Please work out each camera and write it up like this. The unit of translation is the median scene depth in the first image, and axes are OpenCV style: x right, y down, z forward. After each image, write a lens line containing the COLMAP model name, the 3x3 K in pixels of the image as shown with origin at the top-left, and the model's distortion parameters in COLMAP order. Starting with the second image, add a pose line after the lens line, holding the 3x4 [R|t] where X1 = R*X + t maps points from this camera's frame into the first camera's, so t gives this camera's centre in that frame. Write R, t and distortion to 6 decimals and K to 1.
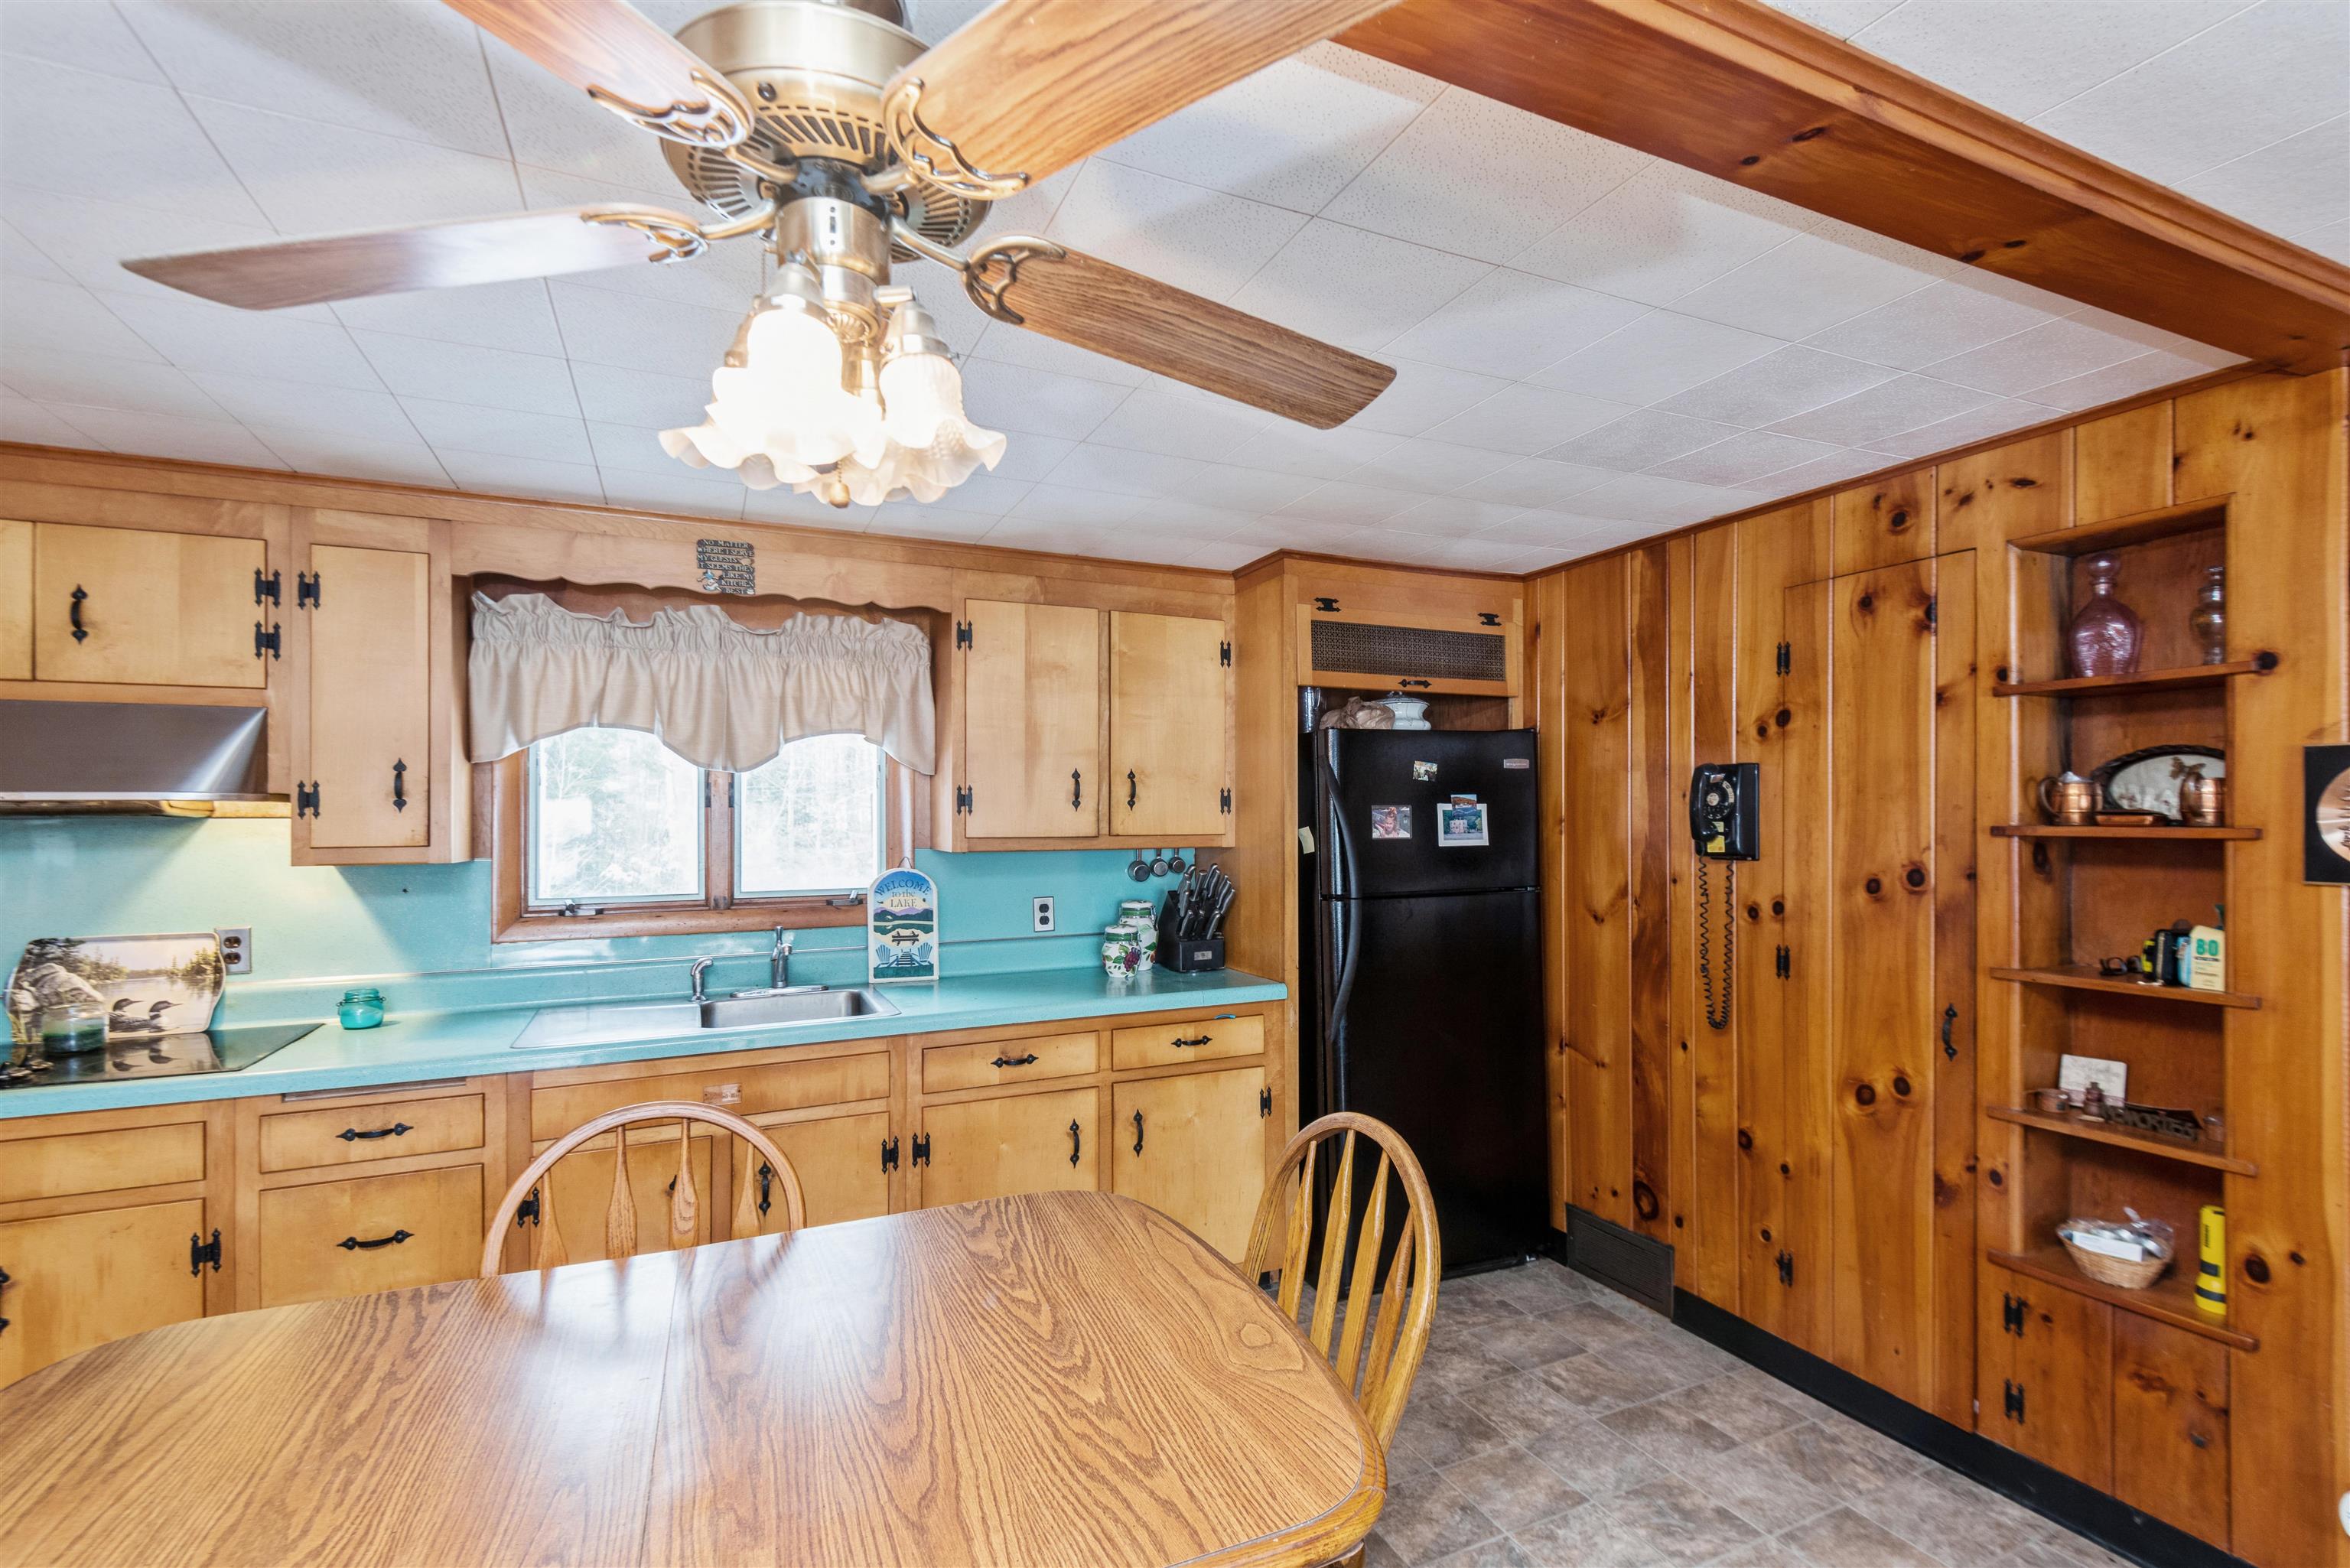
lens RADIAL K [[1076.0, 0, 1189.8], [0, 1076.0, 818.0], [0, 0, 1]] dist [0.029086, -0.012811]
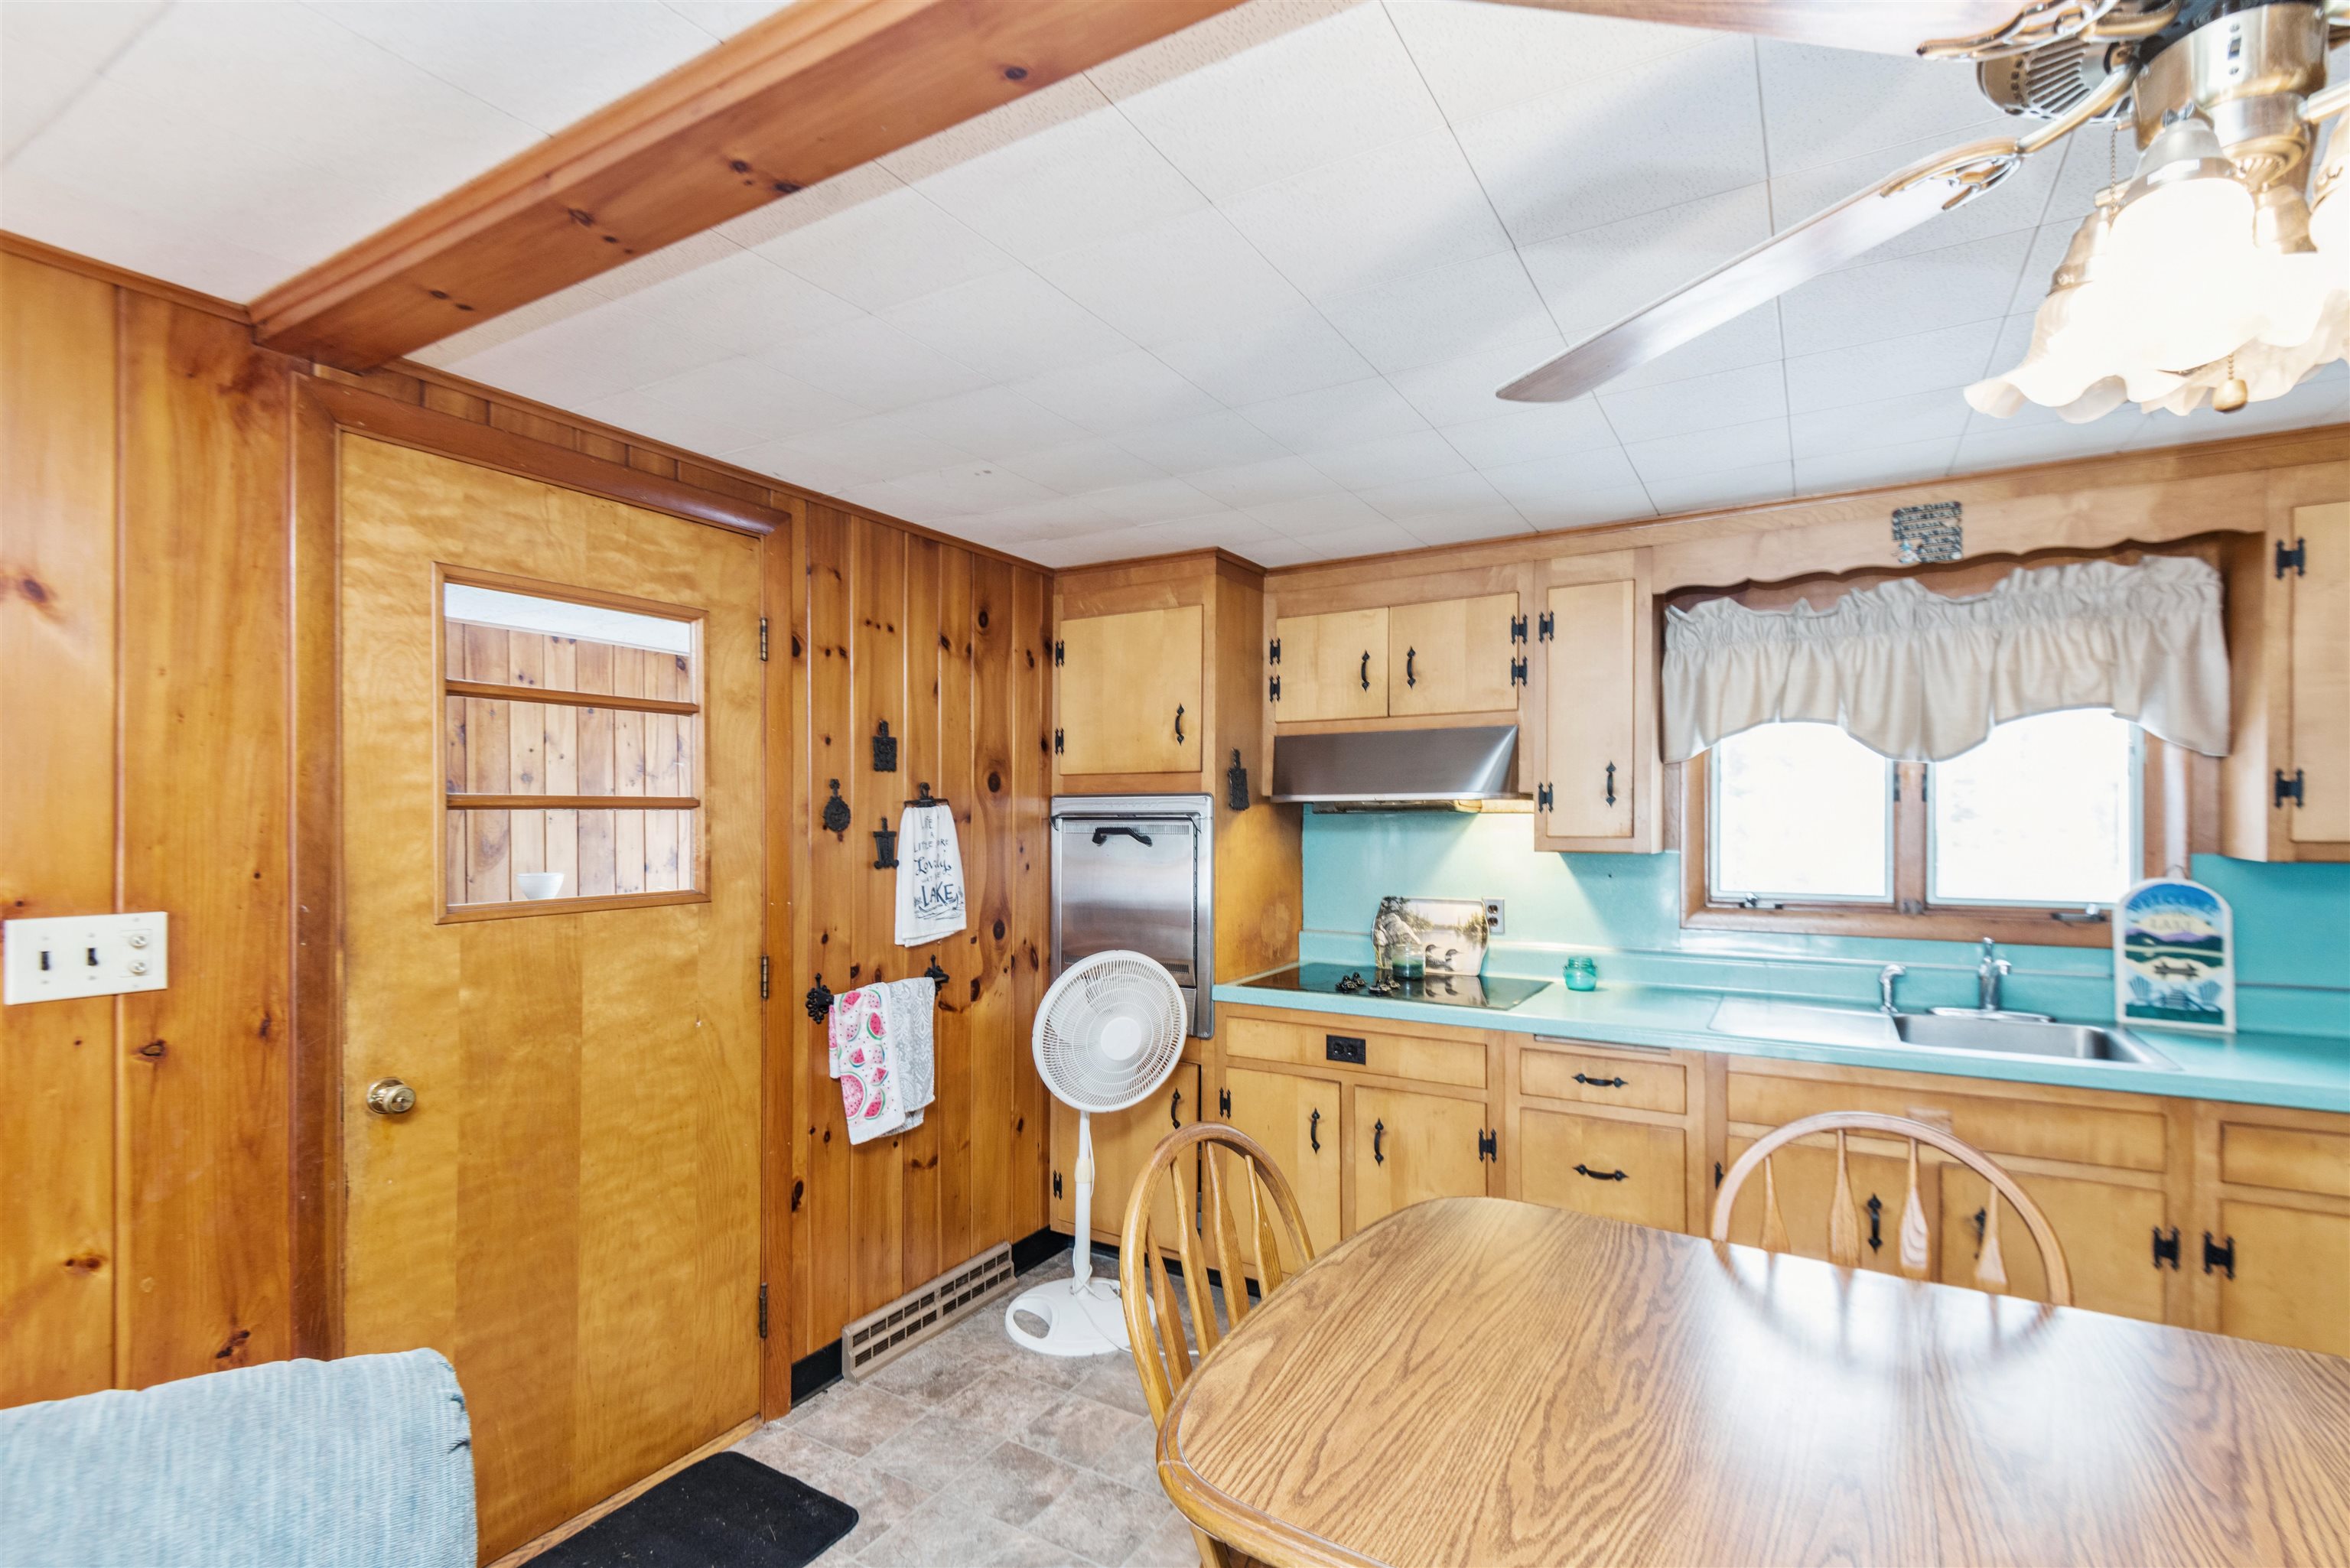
lens RADIAL K [[1076.0, 0, 1189.8], [0, 1076.0, 818.0], [0, 0, 1]] dist [0.029086, -0.012811]
pose [[0.569057, 0.005062, -0.822283, -0.031532], [-0.001256, 0.999985, 0.005287, 0.000108], [0.822297, -0.001976, 0.569055, -0.017538]]
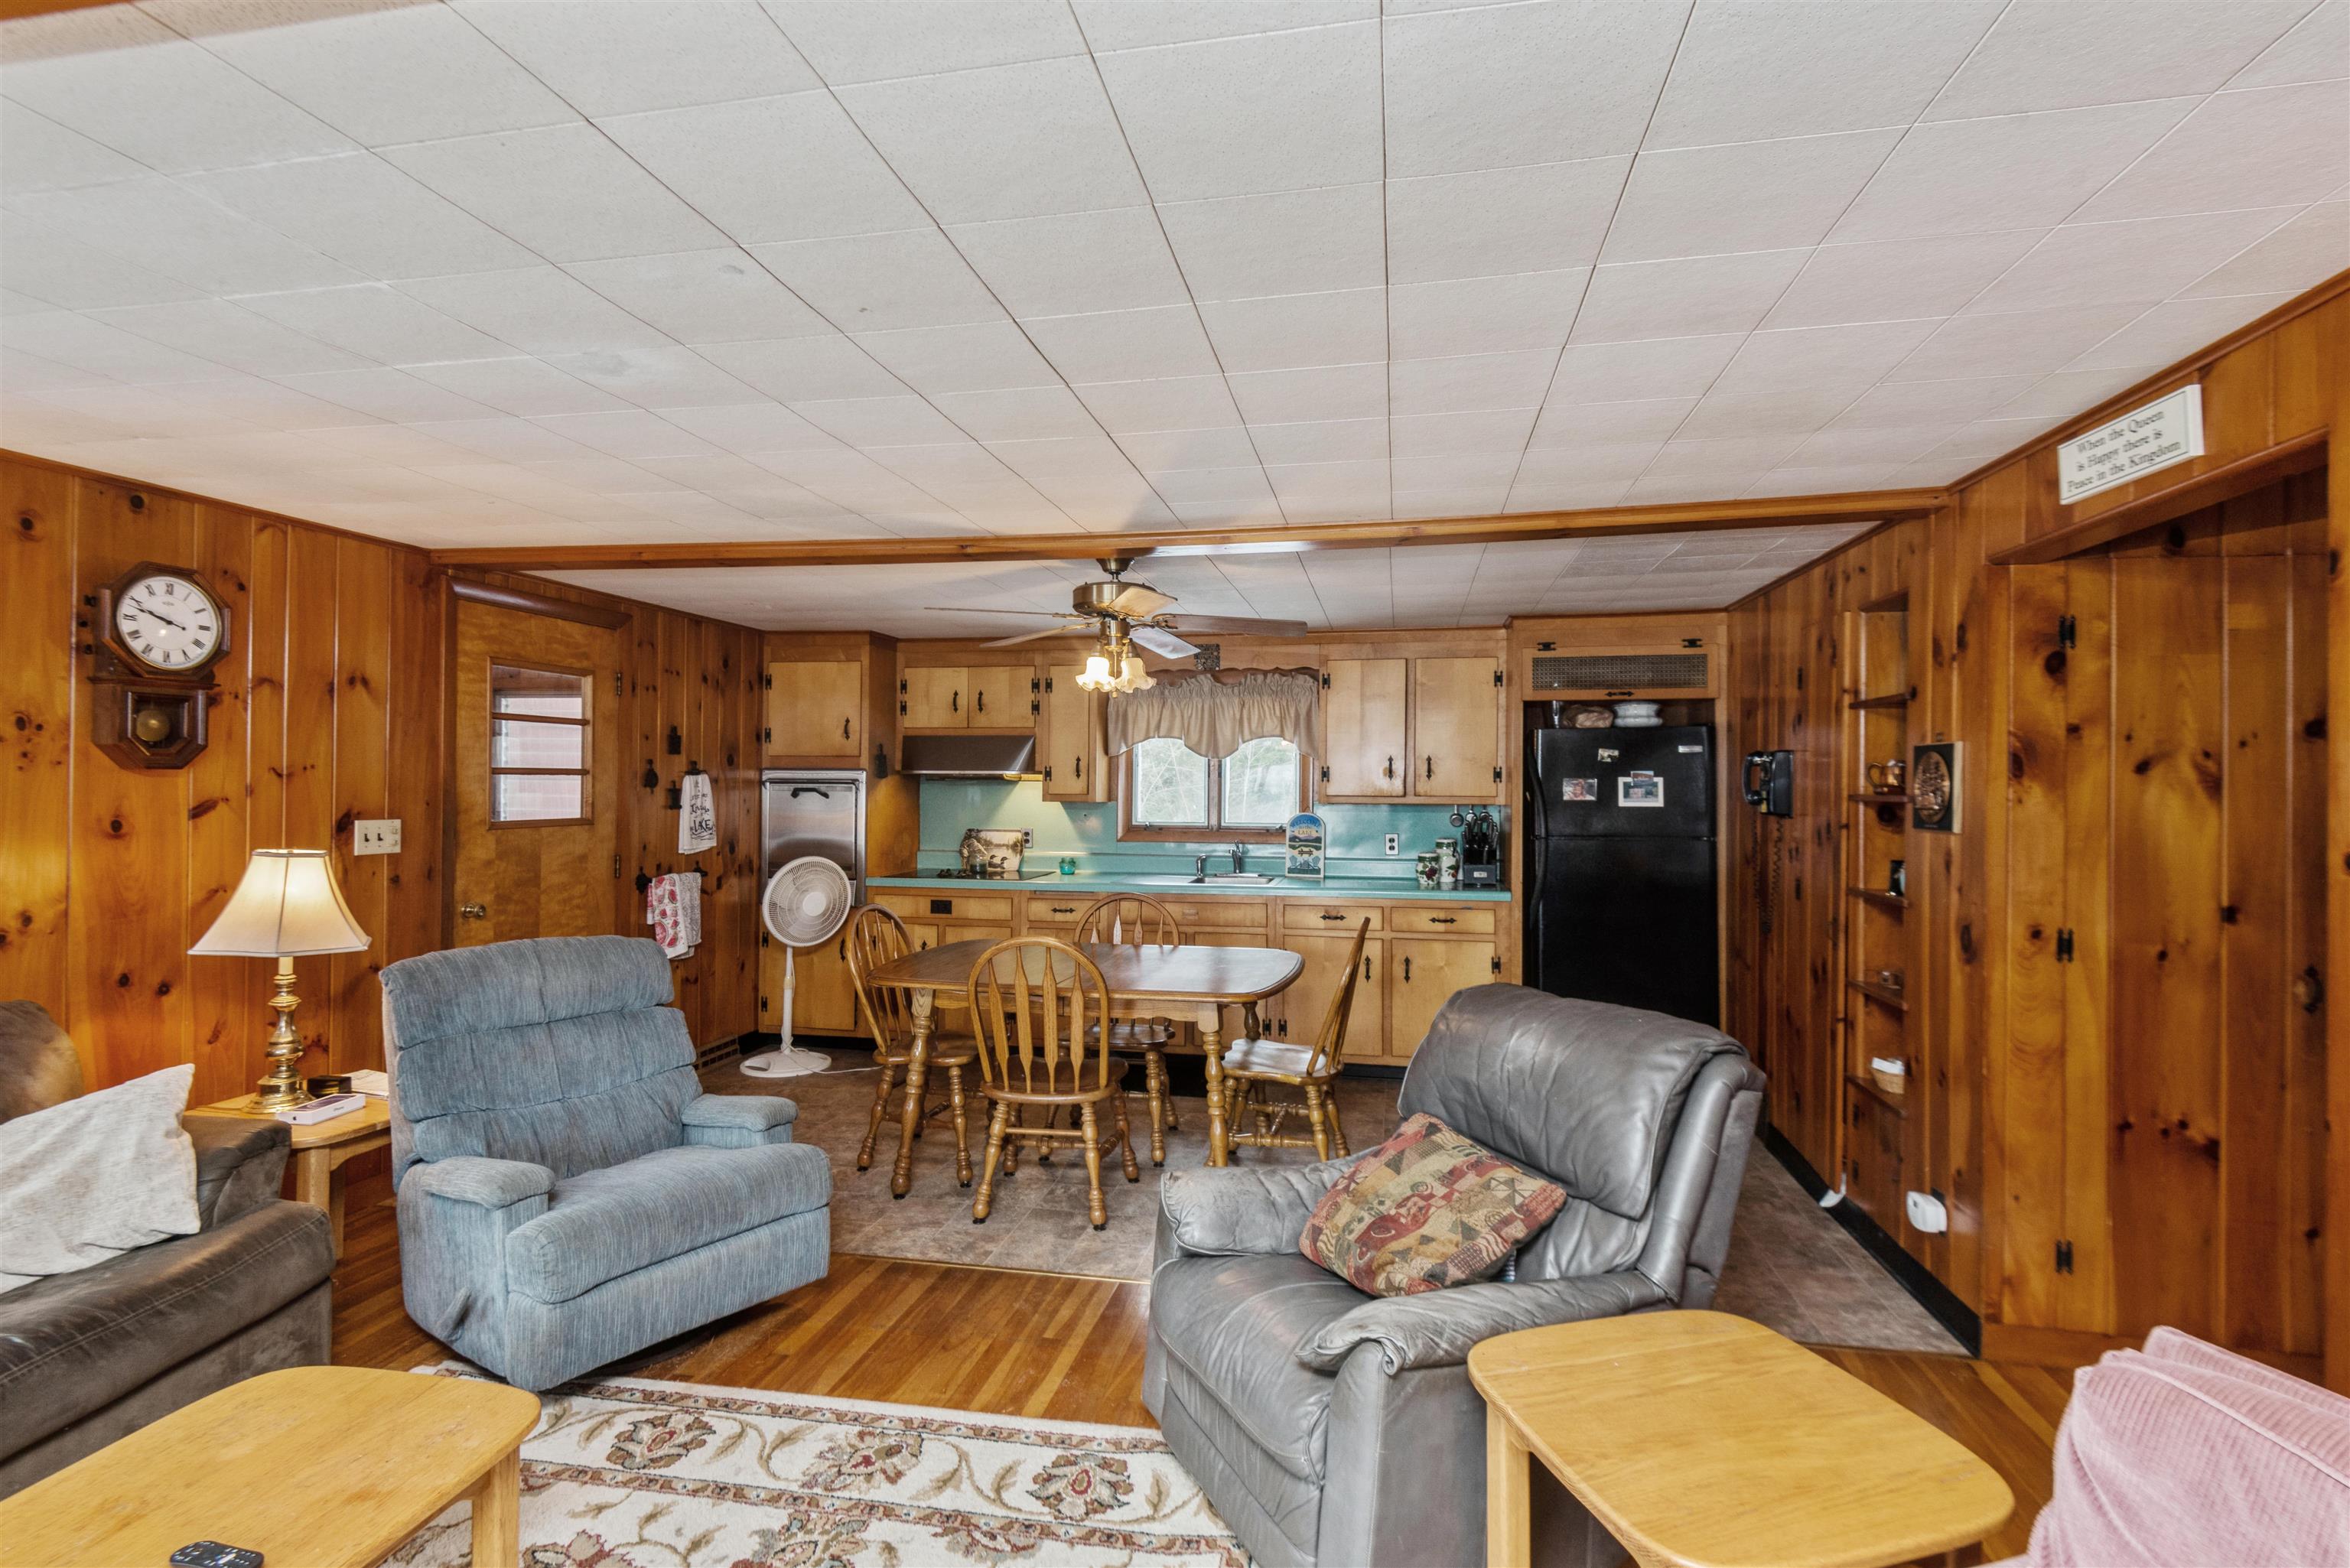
lens RADIAL K [[1103.3, 0, 1175.0], [0, 1103.3, 784.0], [0, 0, 1]] dist [0.049941, -0.027293]
pose [[0.800924, 0.009047, -0.598698, 0.736578], [-0.010195, 0.999947, 0.001473, -0.000290], [0.598679, 0.004924, 0.800974, -0.654119]]
